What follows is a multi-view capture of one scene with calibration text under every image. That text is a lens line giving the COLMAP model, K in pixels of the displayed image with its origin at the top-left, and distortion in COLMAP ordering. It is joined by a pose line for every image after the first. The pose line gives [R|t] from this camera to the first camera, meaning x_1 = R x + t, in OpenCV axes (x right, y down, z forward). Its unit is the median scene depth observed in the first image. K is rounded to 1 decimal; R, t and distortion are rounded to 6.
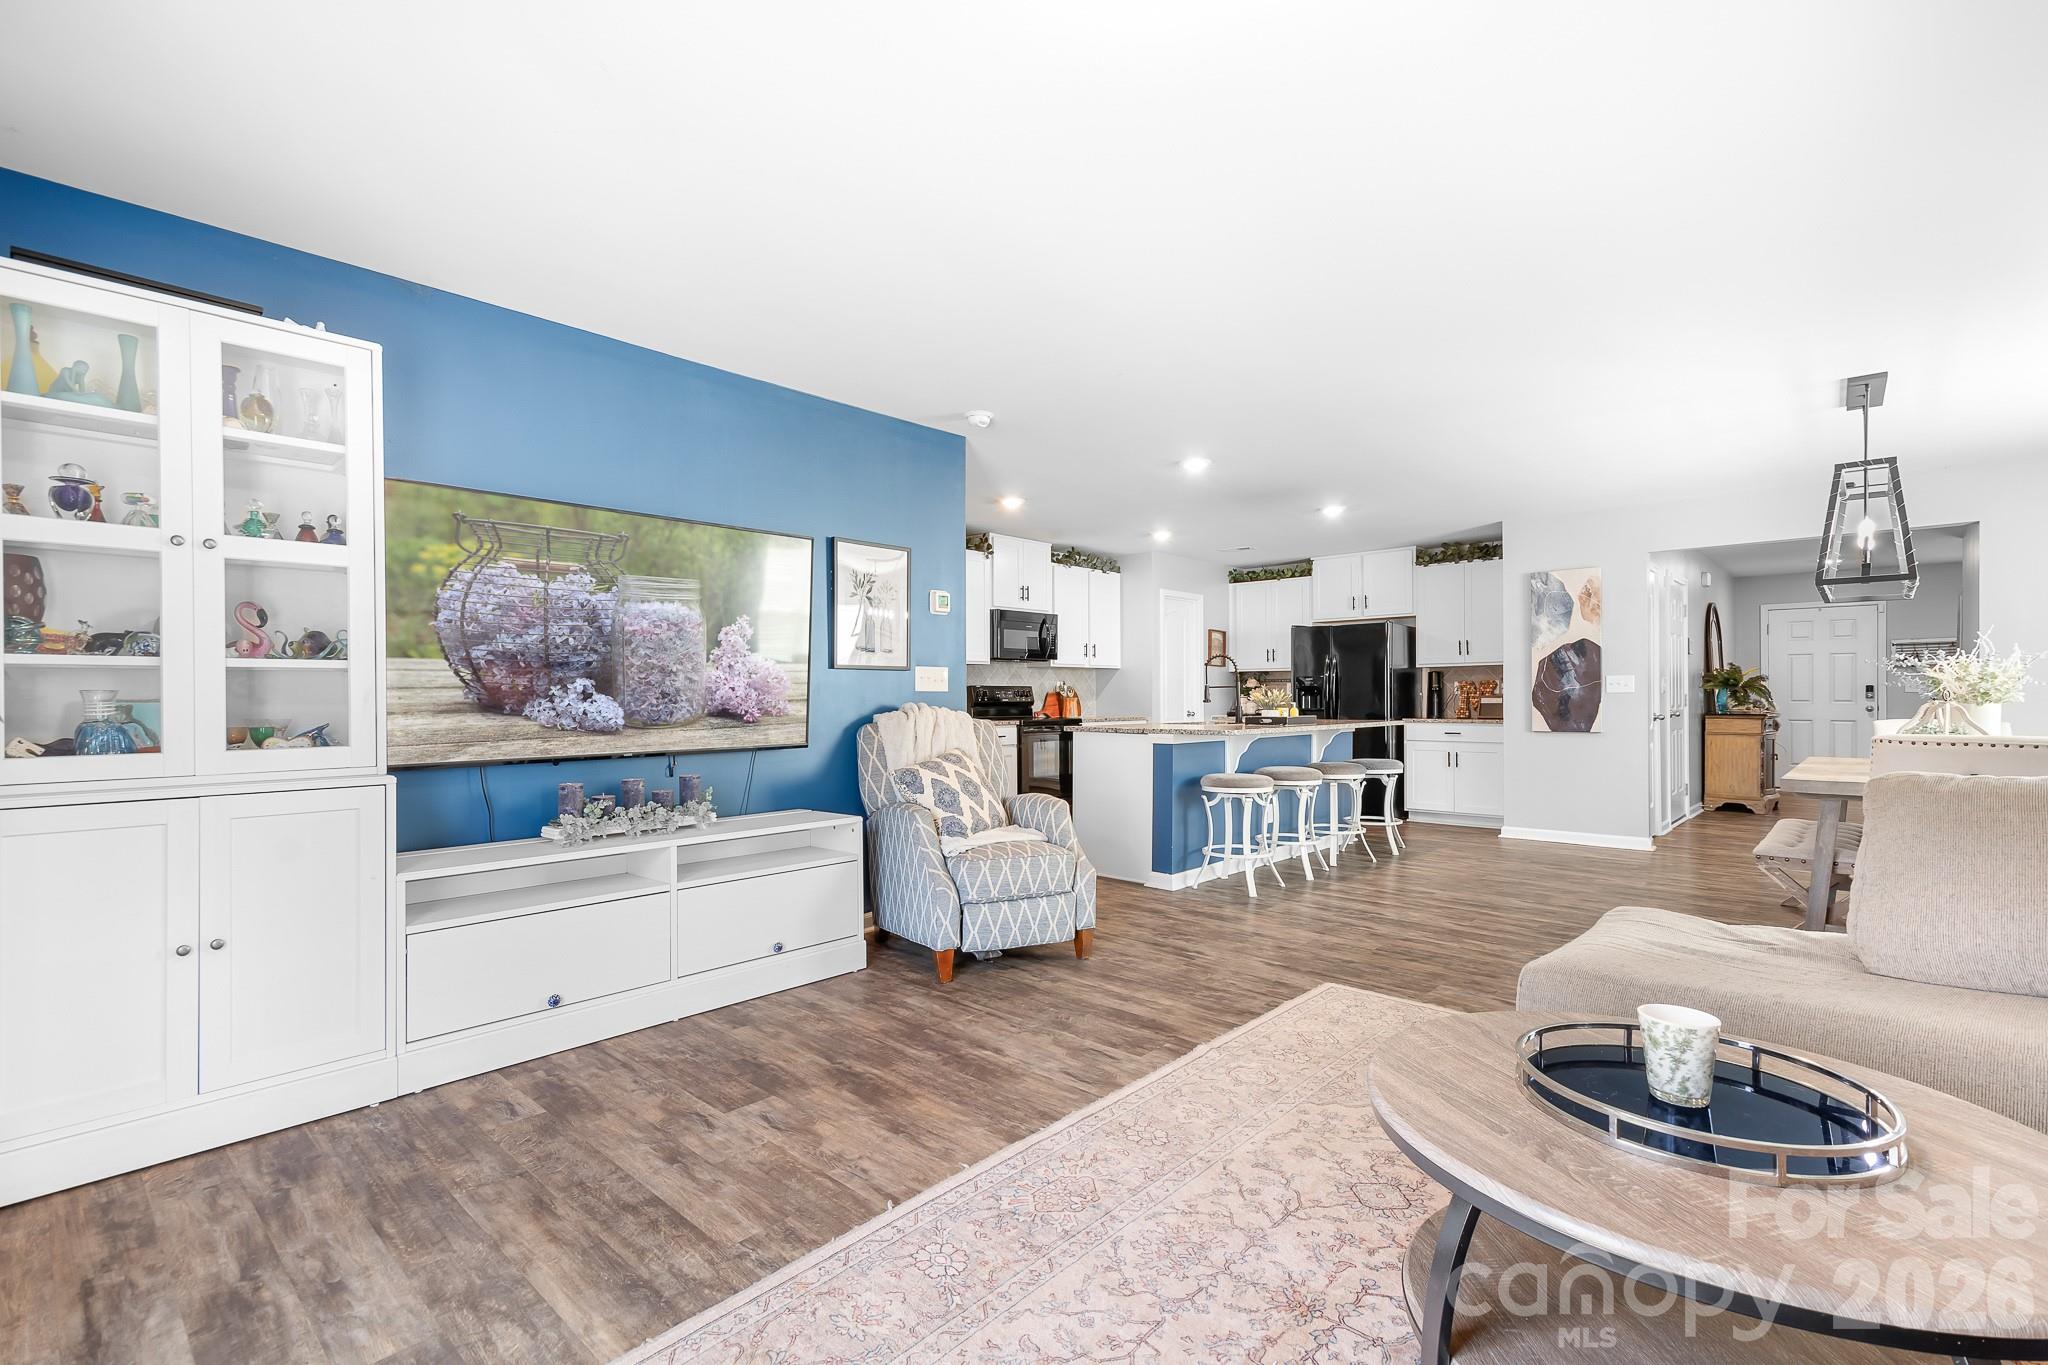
lens RADIAL K [[912.8, 0, 1033.8], [0, 912.8, 690.3], [0, 0, 1]] dist [0.019680, -0.000820]
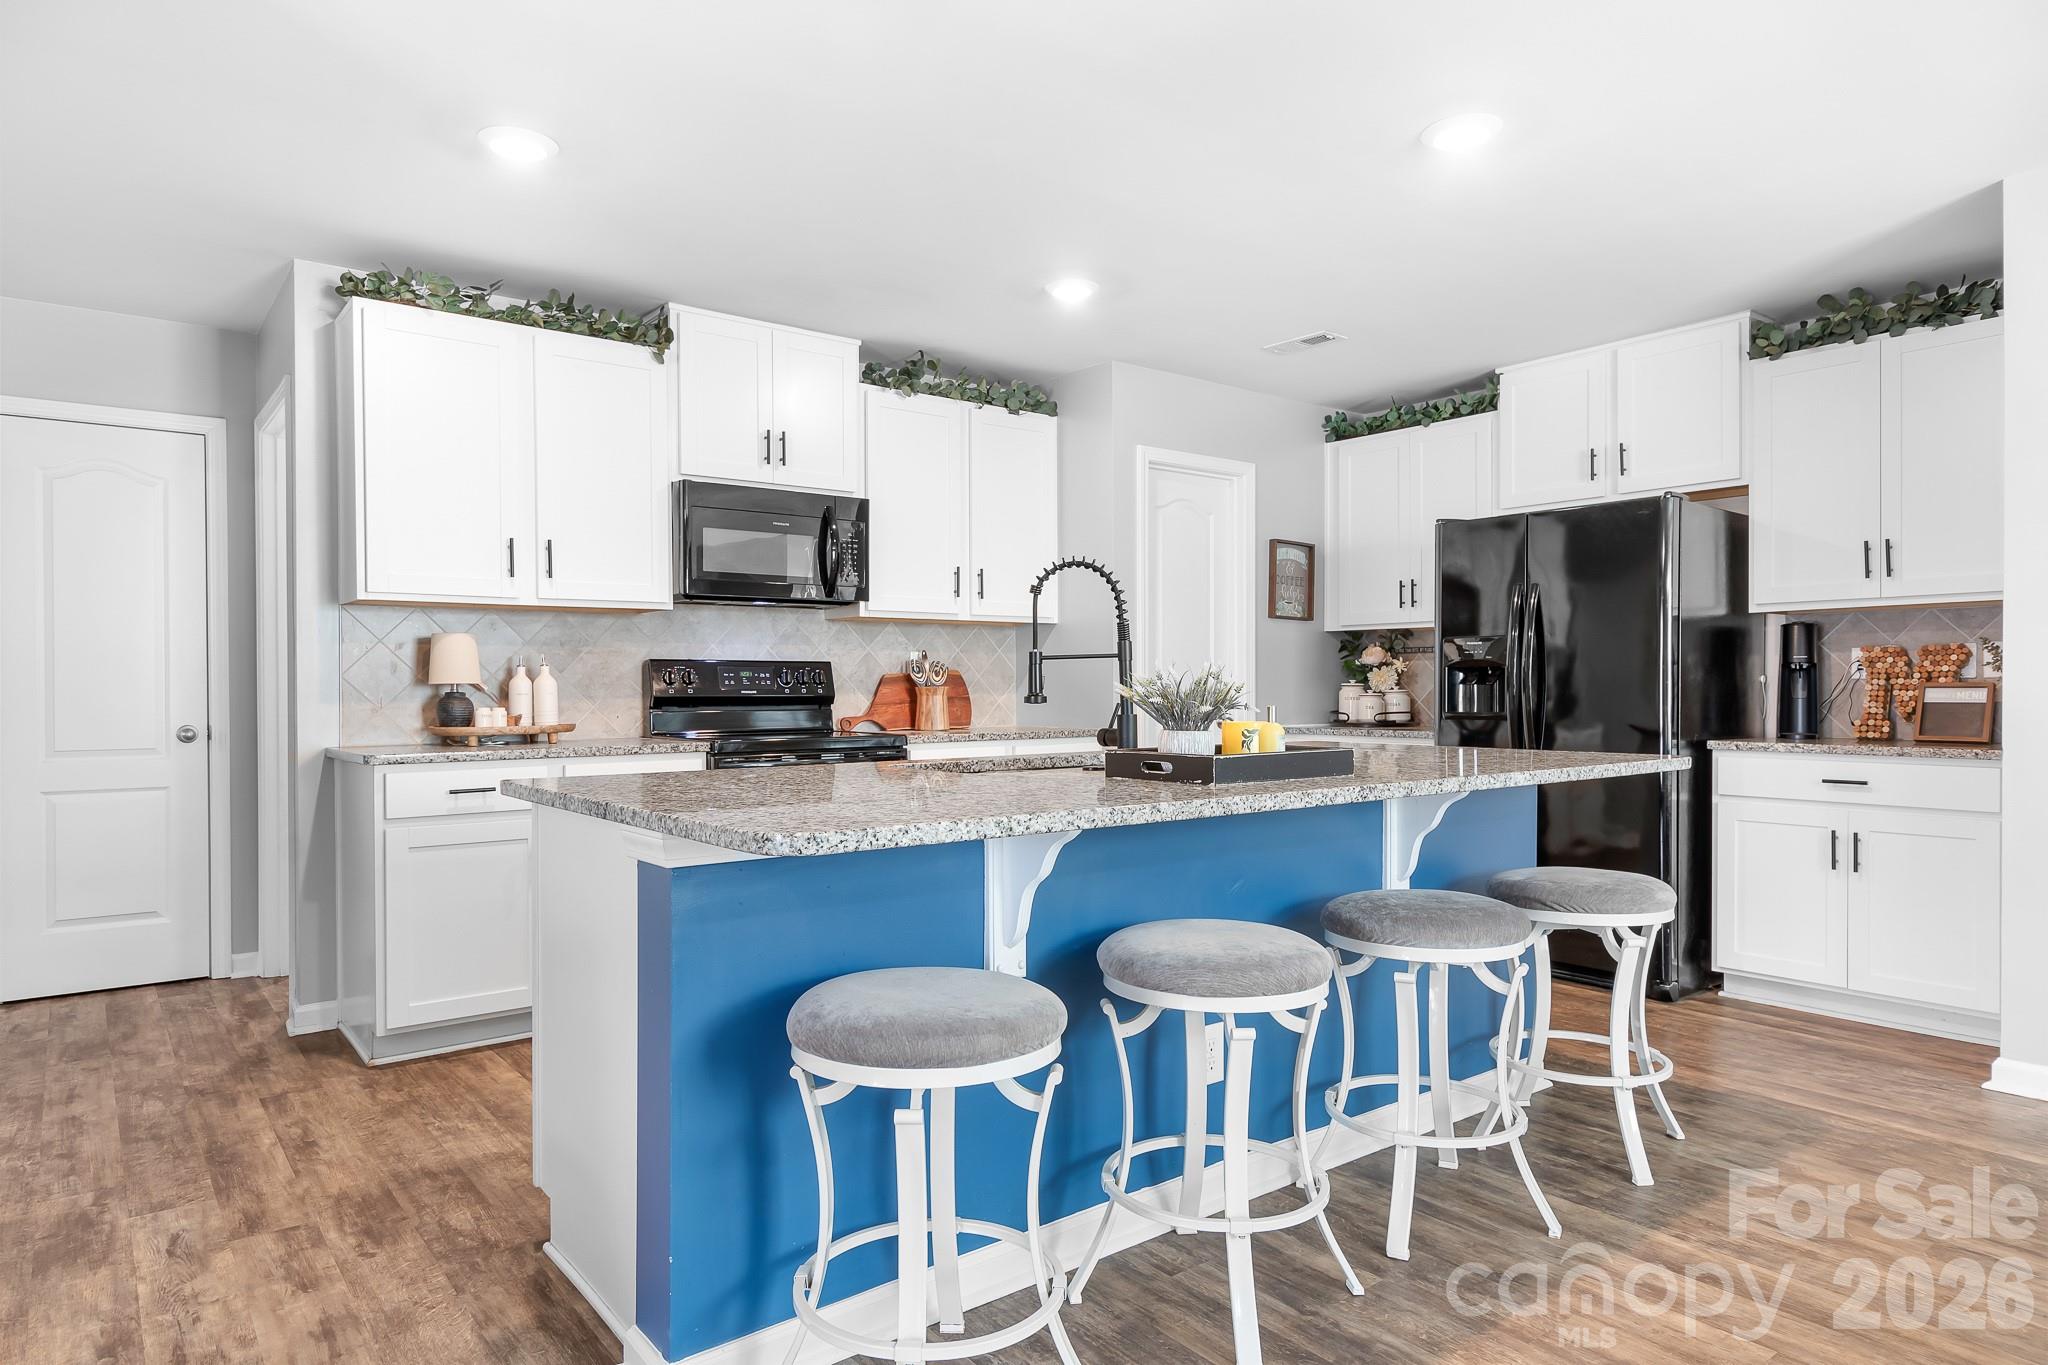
lens RADIAL K [[1218.0, 0, 1028.1], [0, 1218.0, 684.7], [0, 0, 1]] dist [0.019997, -0.009382]
pose [[0.986675, 0.001524, -0.162698, 0.198841], [0.000032, 0.999954, 0.009561, 0.001406], [0.162705, -0.009439, 0.986630, 0.429073]]
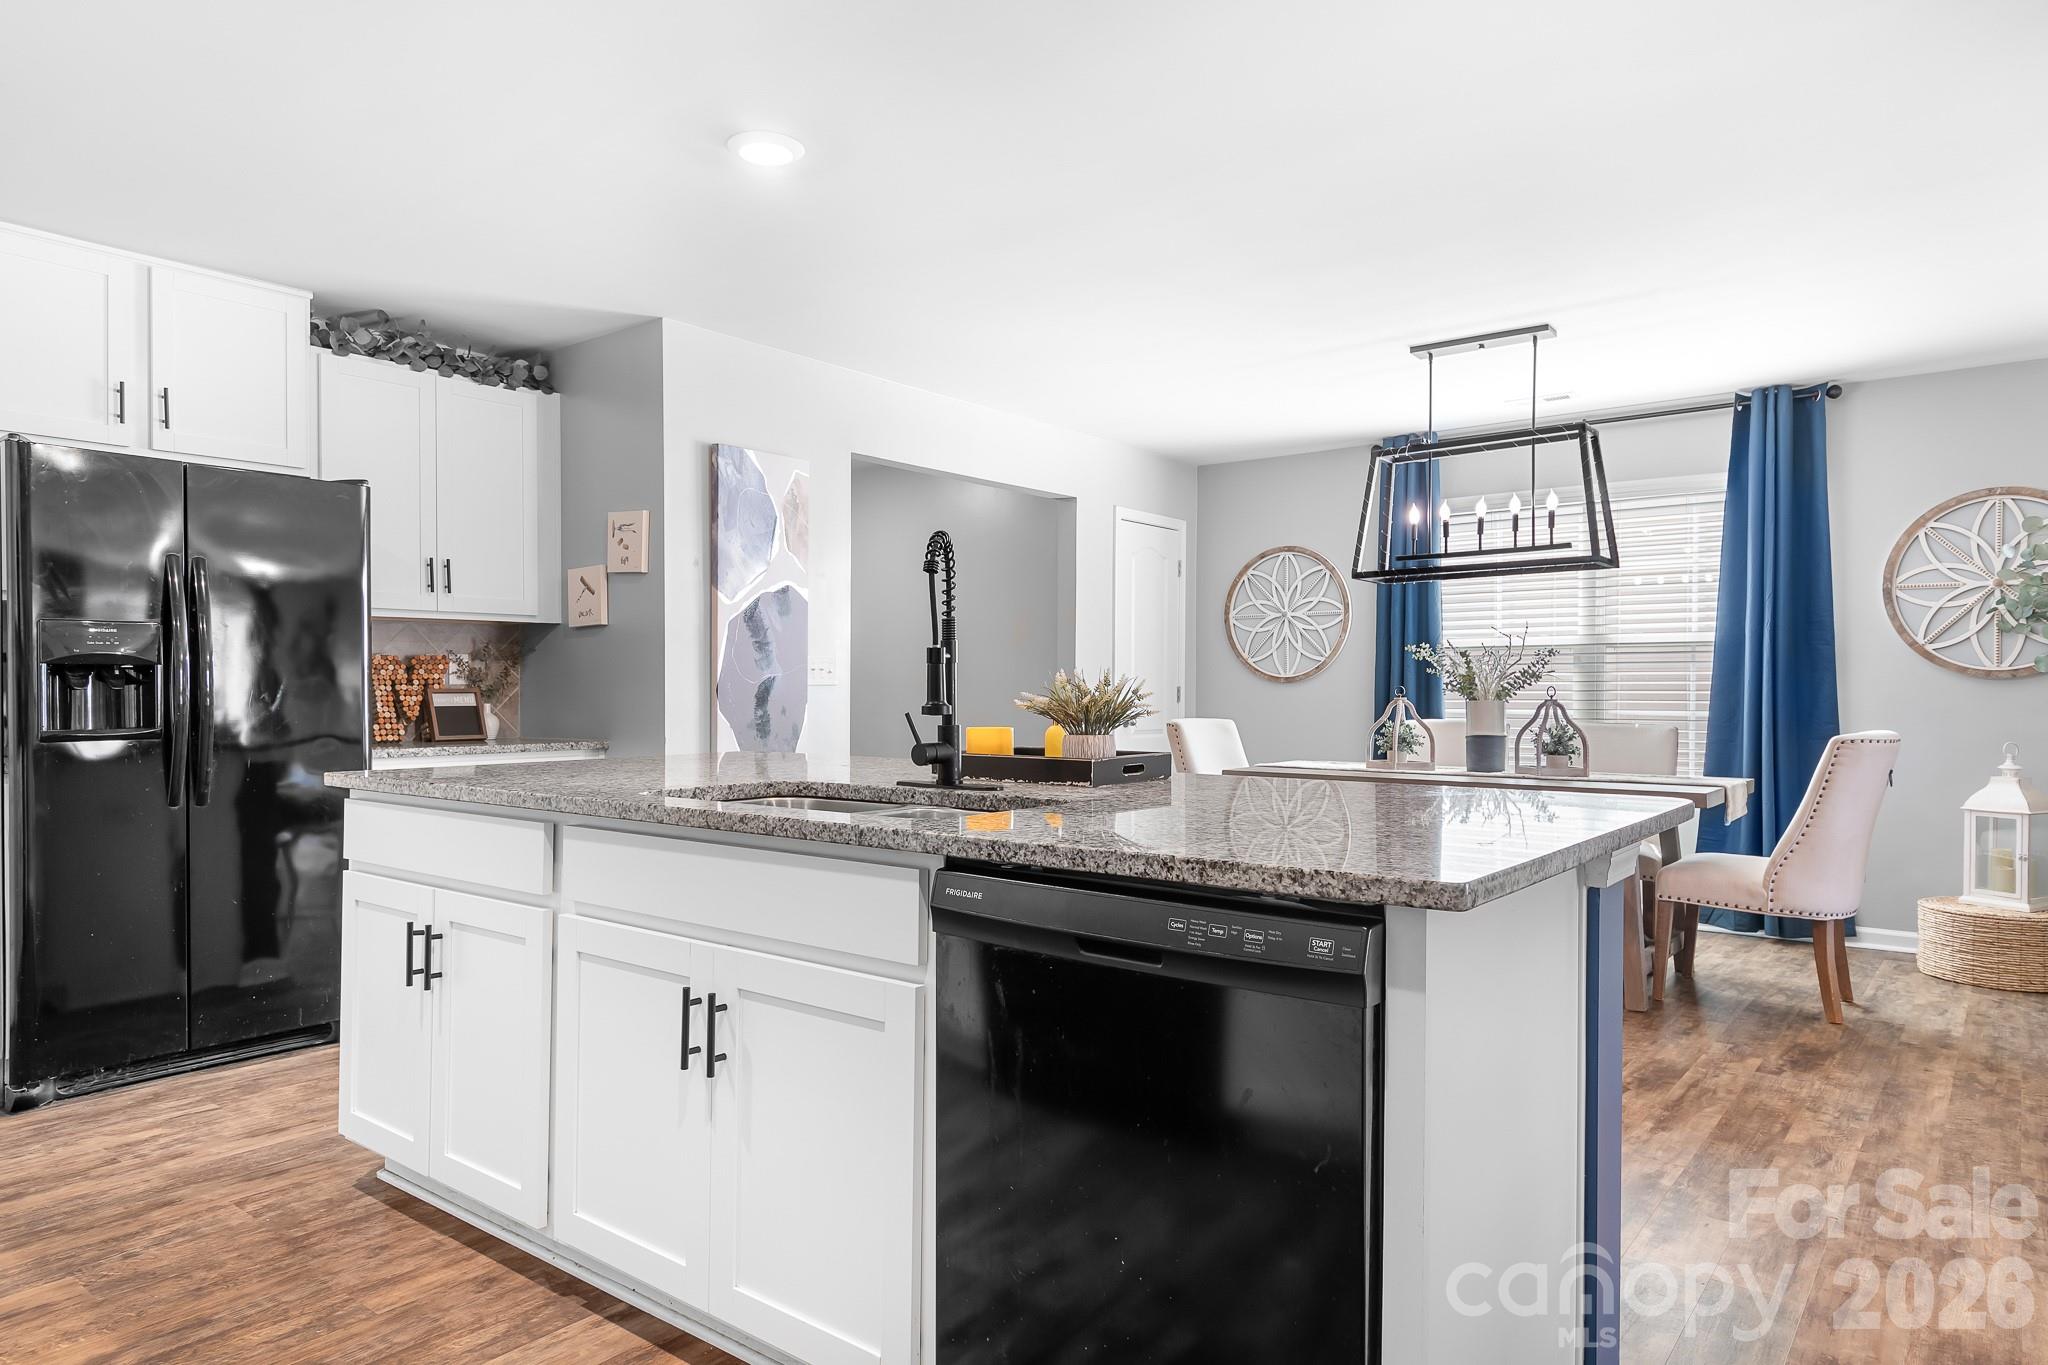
lens RADIAL K [[1218.0, 0, 1024.5], [0, 1218.0, 699.2], [0, 0, 1]] dist [0.019997, -0.009382]
pose [[-0.069499, -0.005539, 0.997567, -0.115337], [-0.009515, 0.999943, 0.004889, 0.005004], [-0.997537, -0.009152, -0.069548, 0.766230]]
